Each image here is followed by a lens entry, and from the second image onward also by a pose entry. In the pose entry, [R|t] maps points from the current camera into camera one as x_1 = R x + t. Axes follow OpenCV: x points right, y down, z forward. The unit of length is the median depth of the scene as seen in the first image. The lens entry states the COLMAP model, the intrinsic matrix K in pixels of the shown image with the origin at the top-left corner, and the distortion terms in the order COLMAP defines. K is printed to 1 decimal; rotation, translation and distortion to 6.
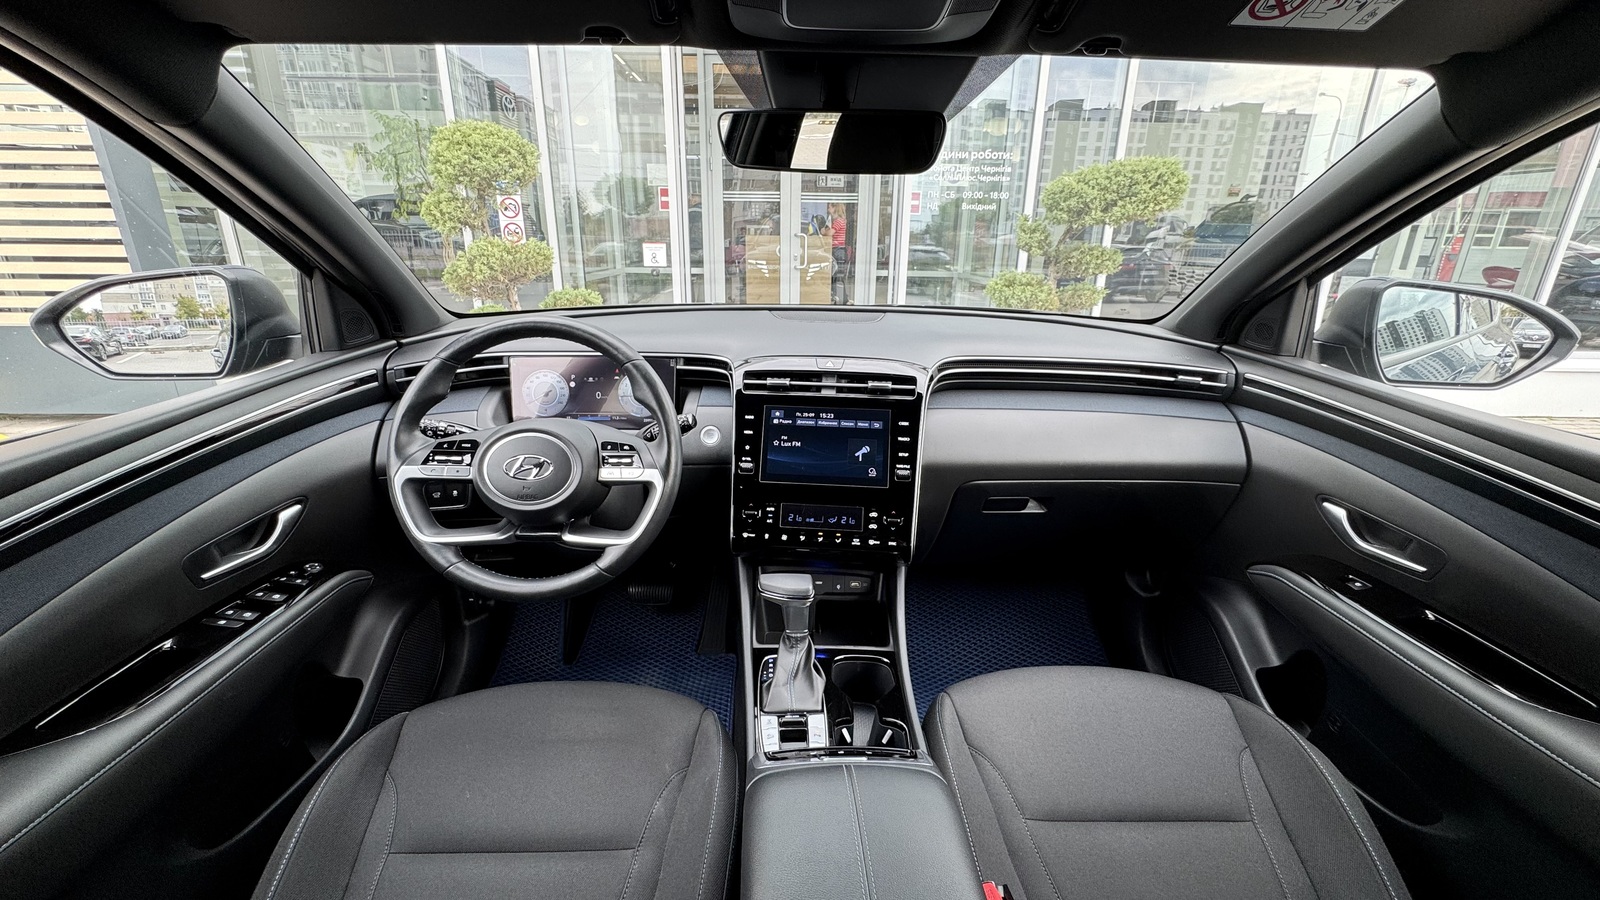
lens RADIAL K [[647.8, 0, 804.1], [0, 647.8, 452.4], [0, 0, 1]] dist [0.001276, 0.000019]
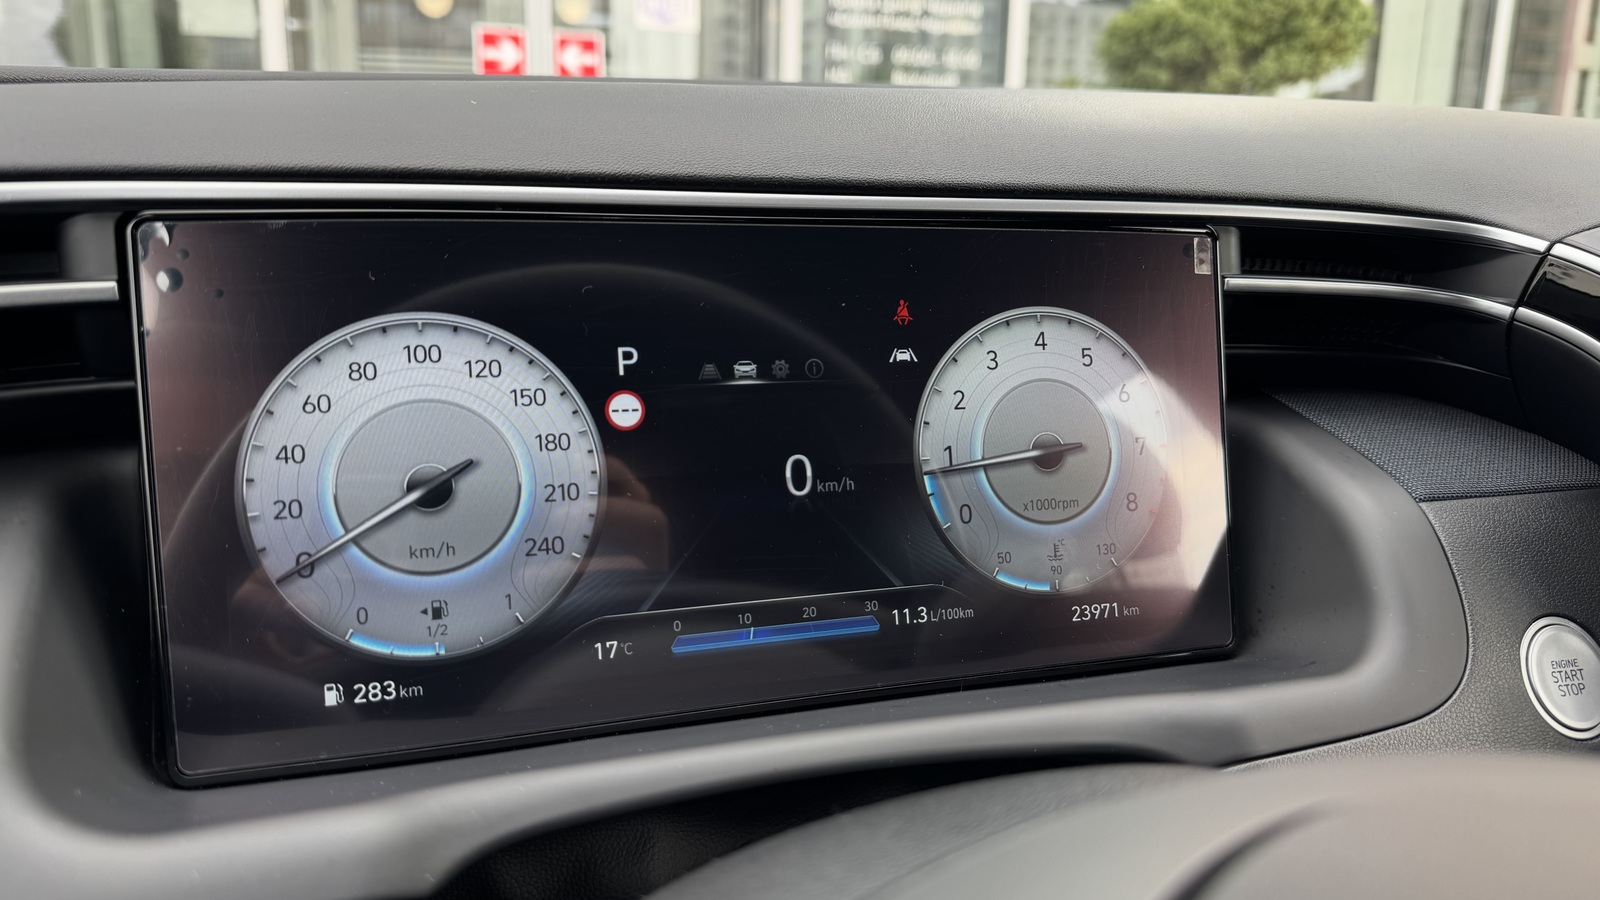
lens RADIAL K [[1138.5, 0, 798.6], [0, 1138.5, 448.2], [0, 0, 1]] dist [0.006432, -0.004402]
pose [[0.952715, -0.056589, 0.298551, -0.432395], [0.086778, 0.992258, -0.088841, -0.078551], [-0.291212, 0.110548, 0.950250, 0.833123]]
